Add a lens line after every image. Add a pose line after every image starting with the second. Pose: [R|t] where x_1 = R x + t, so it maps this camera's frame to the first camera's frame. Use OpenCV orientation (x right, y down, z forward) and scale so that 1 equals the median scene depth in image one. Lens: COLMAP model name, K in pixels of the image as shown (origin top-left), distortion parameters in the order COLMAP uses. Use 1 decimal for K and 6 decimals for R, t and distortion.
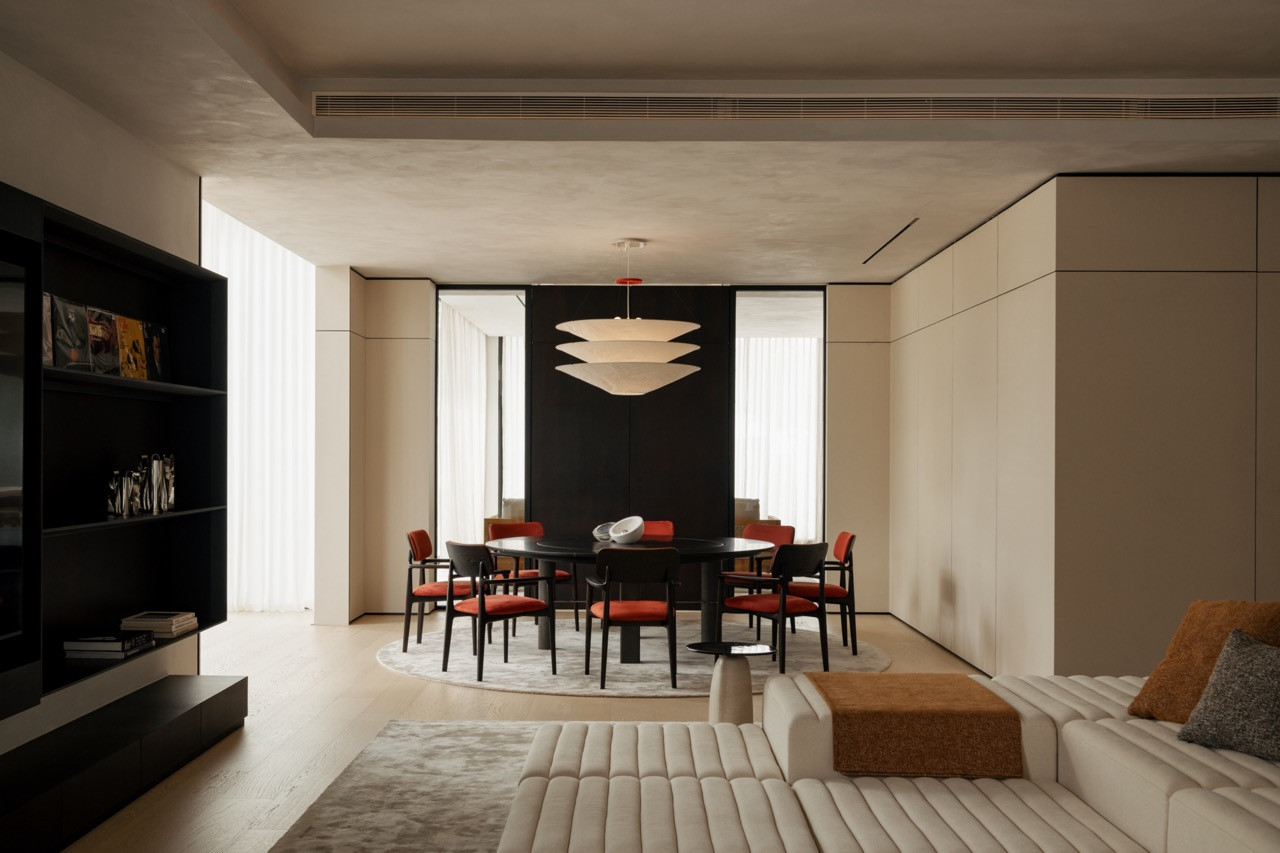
lens RADIAL K [[1718.9, 0, 643.3], [0, 1718.9, 426.5], [0, 0, 1]] dist [0.035992, 0.000000]
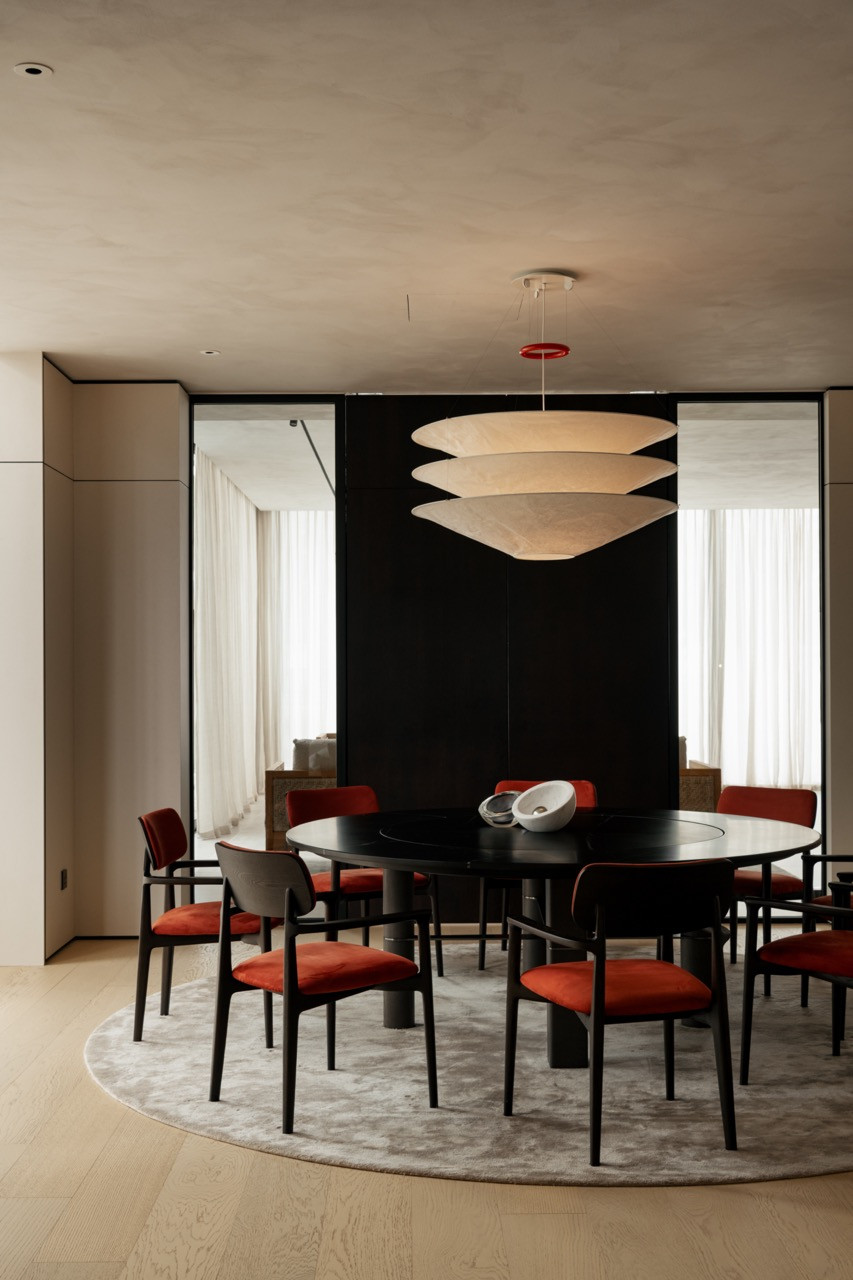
lens RADIAL K [[1718.9, 0, 421.8], [0, 1718.9, 641.7], [0, 0, 1]] dist [0.035992, 0.000000]
pose [[0.999837, -0.007806, 0.016297, -0.057005], [0.007825, 0.999969, -0.001089, 0.008190], [-0.016288, 0.001217, 0.999867, 0.454355]]
